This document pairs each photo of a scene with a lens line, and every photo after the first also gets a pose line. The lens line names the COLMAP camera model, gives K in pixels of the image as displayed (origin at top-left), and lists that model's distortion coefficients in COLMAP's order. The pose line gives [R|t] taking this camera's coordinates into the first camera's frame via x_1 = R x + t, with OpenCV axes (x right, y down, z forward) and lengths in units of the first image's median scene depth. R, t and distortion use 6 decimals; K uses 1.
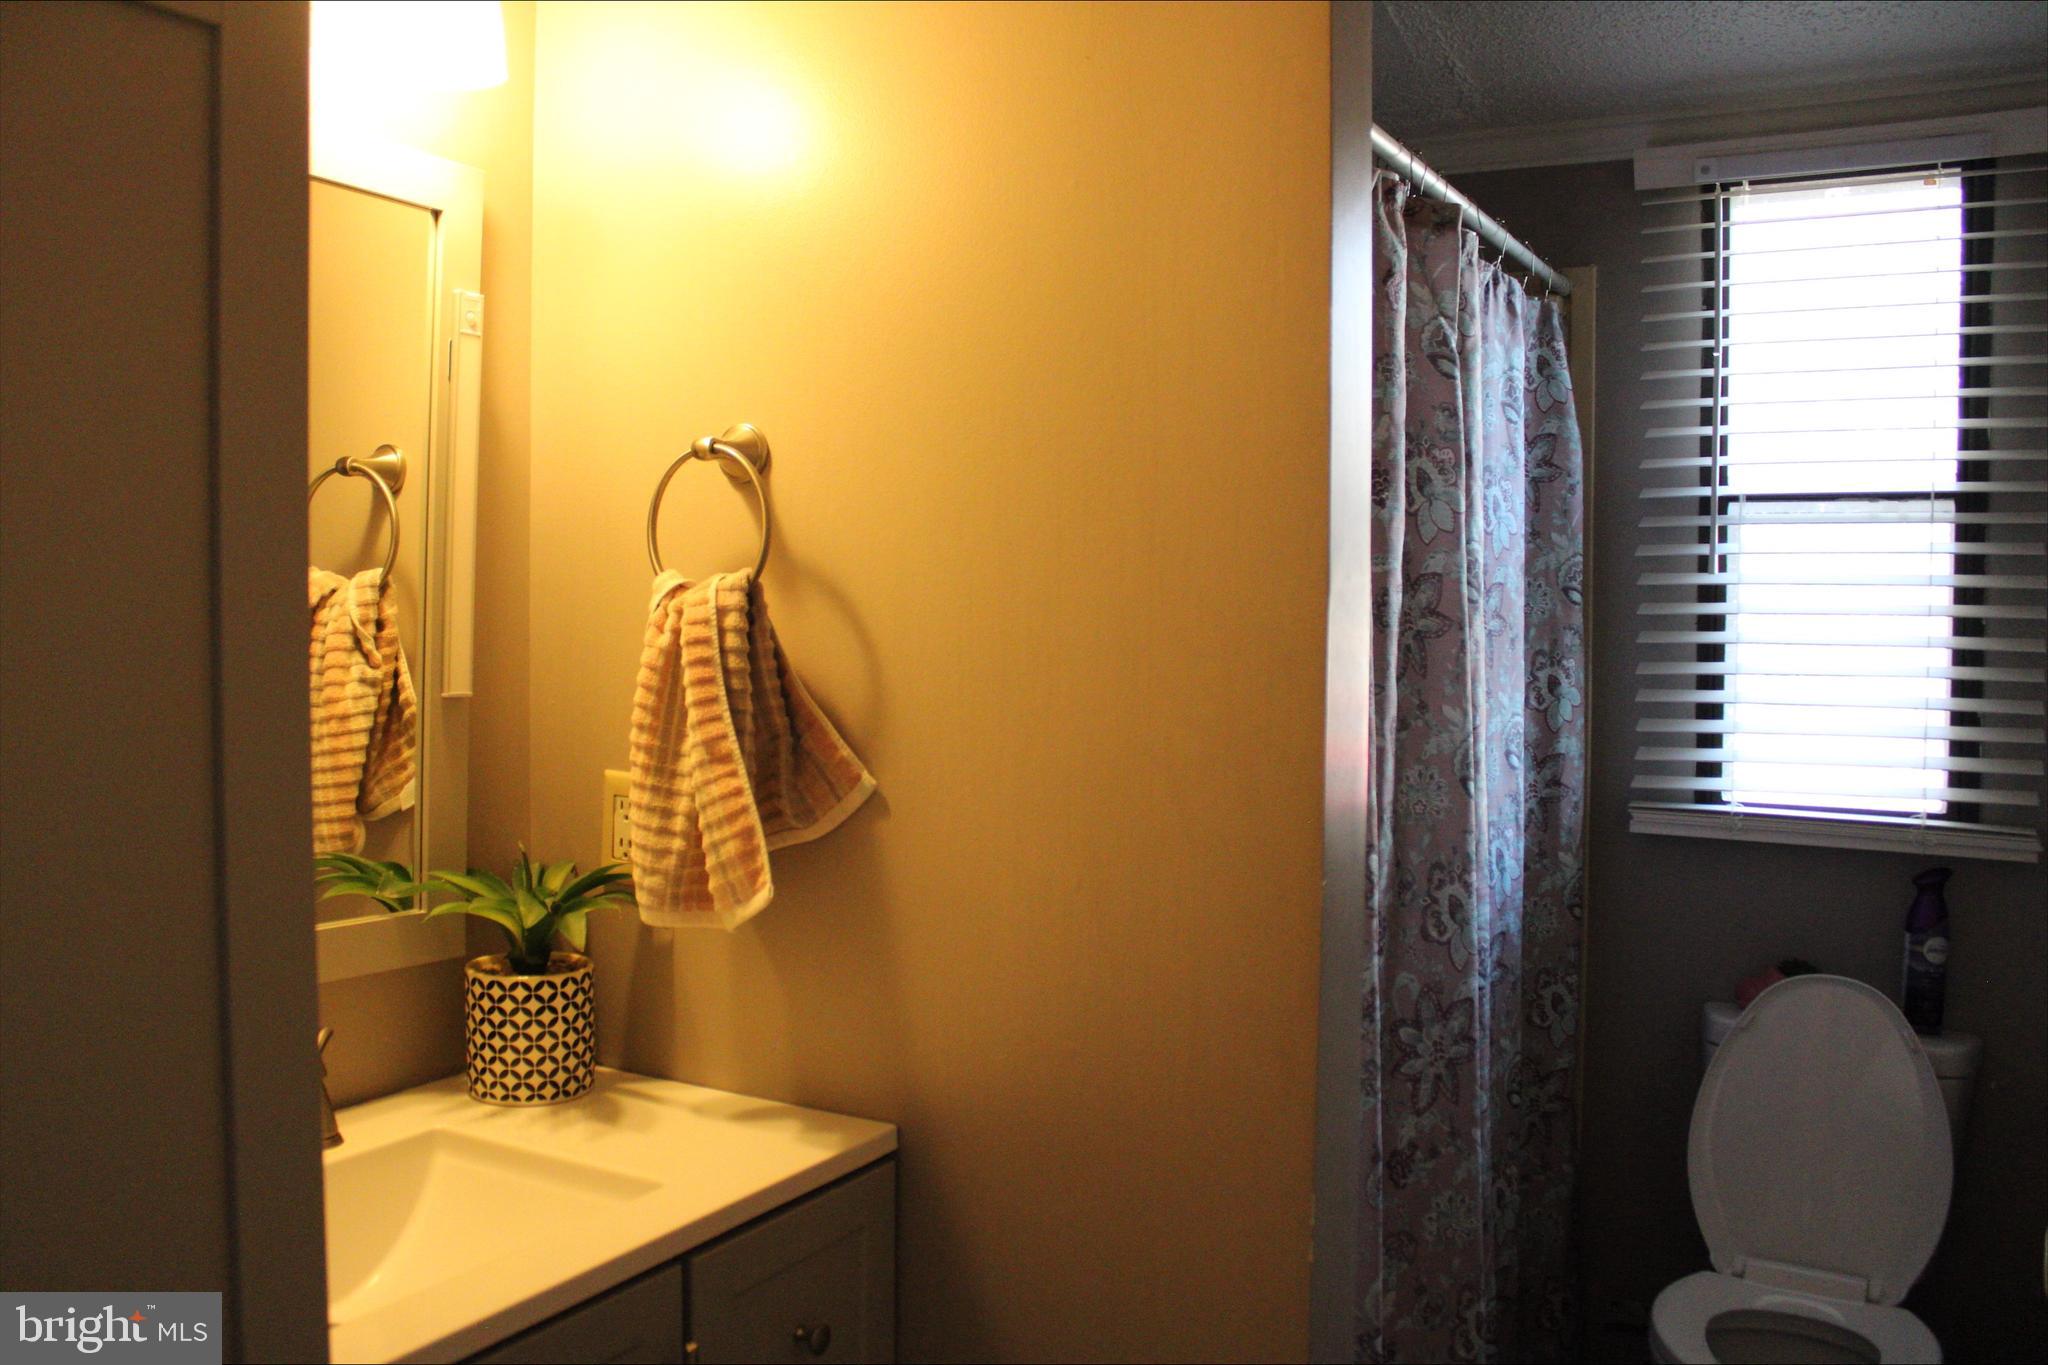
lens RADIAL K [[1736.0, 0, 1024.0], [0, 1736.0, 682.5], [0, 0, 1]] dist [-0.156140, 0.149946]
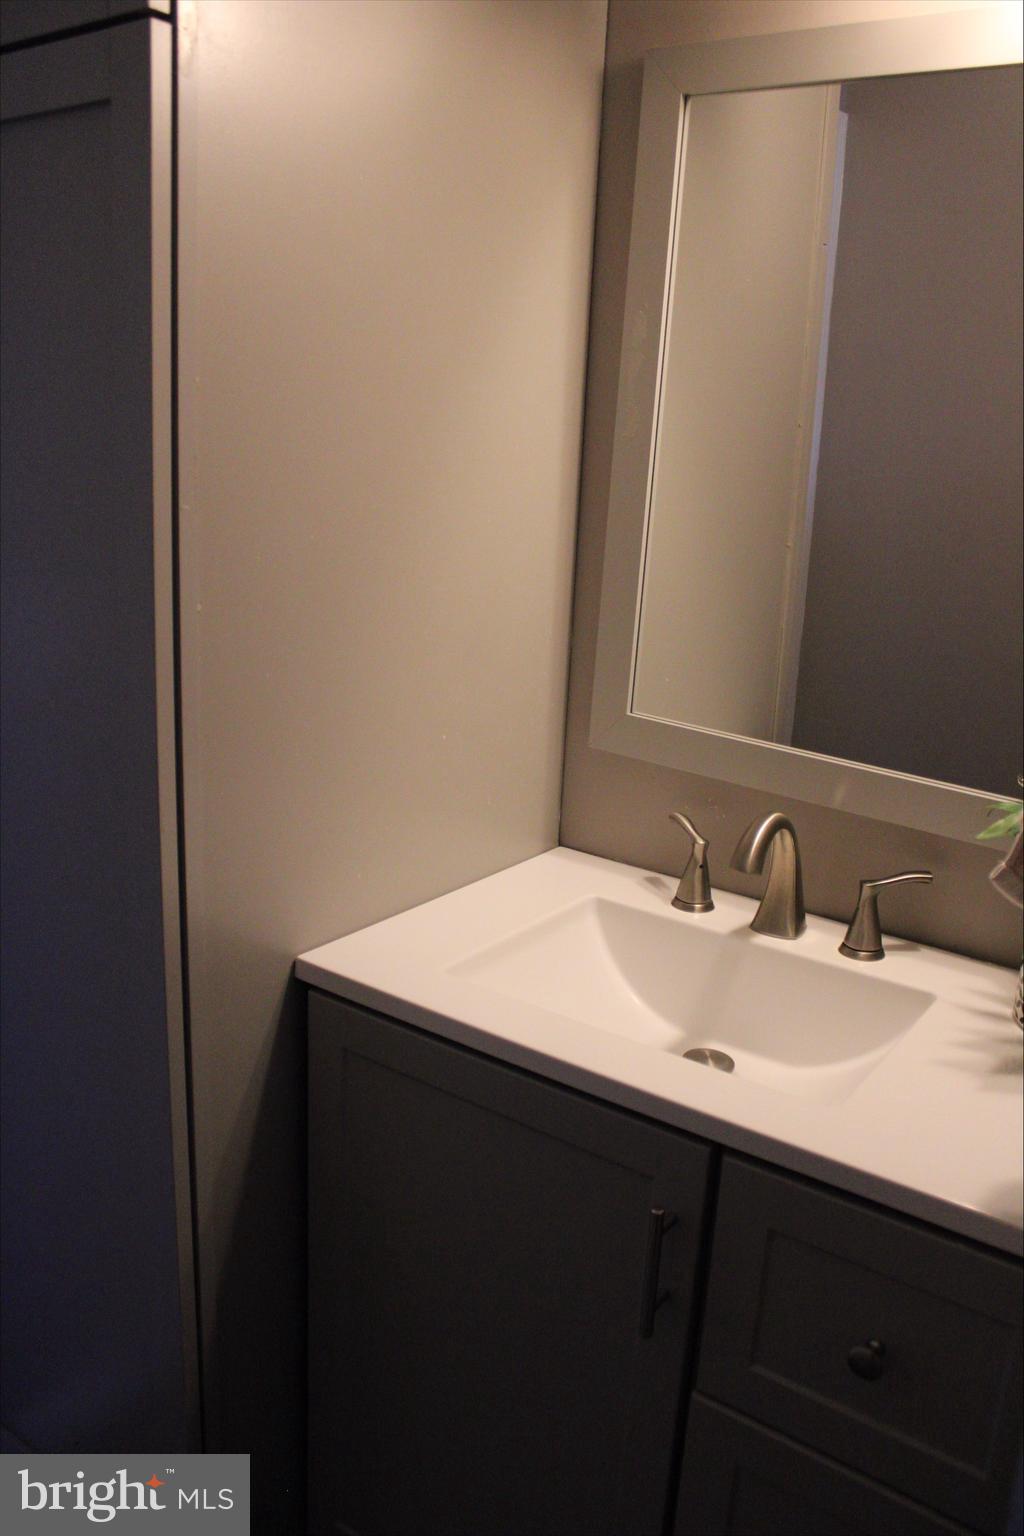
lens RADIAL K [[1302.0, 0, 512.0], [0, 1302.0, 768.0], [0, 0, 1]] dist [-0.156140, 0.149946]
pose [[-0.108004, 0.247194, -0.962928, 0.416810], [-0.119178, 0.958389, 0.259396, -0.047392], [0.986981, 0.142775, -0.074050, 0.783192]]
